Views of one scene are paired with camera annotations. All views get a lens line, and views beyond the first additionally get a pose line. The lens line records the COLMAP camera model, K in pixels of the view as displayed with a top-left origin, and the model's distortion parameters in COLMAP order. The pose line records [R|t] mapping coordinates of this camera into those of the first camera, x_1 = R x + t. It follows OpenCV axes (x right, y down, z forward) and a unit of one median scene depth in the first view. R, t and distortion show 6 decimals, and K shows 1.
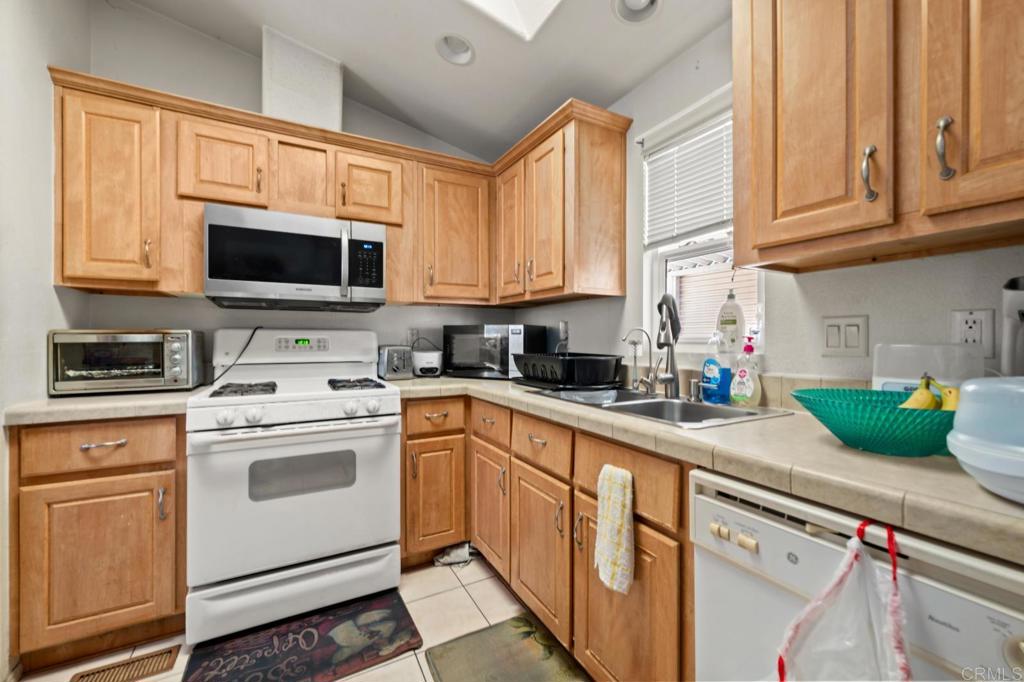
lens RADIAL K [[411.5, 0, 511.6], [0, 411.5, 344.2], [0, 0, 1]] dist [-0.000847, 0.000157]
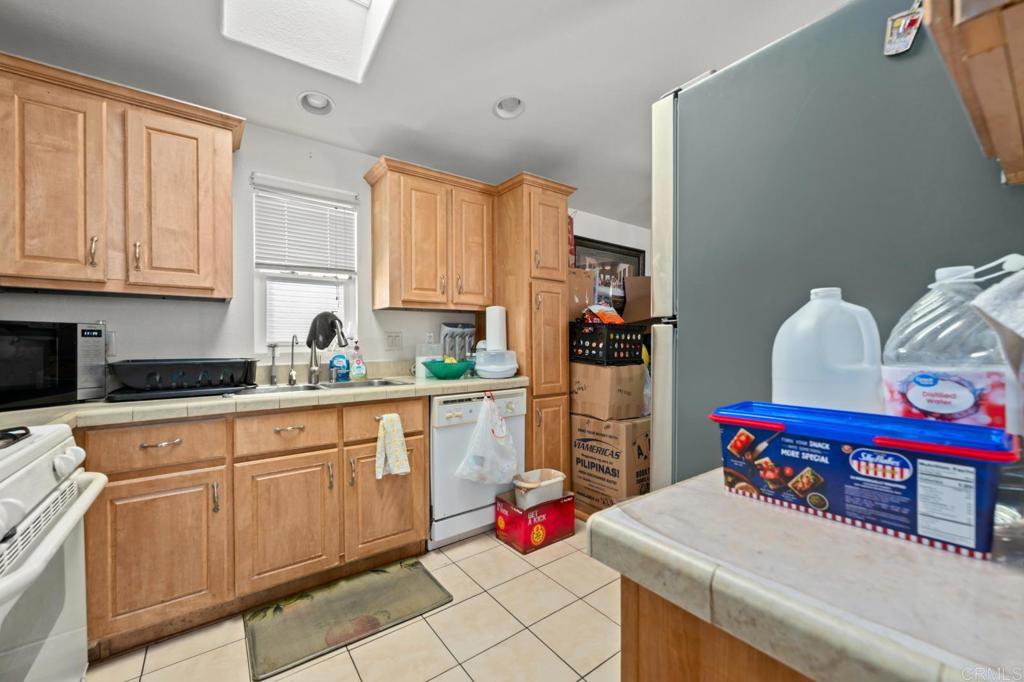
lens RADIAL K [[411.5, 0, 511.4], [0, 411.5, 342.4], [0, 0, 1]] dist [-0.000847, 0.000157]
pose [[-0.161141, 0.000632, 0.986931, -1.392864], [0.011681, 0.999931, 0.001267, -0.004893], [-0.986862, 0.011732, -0.161138, 0.669736]]
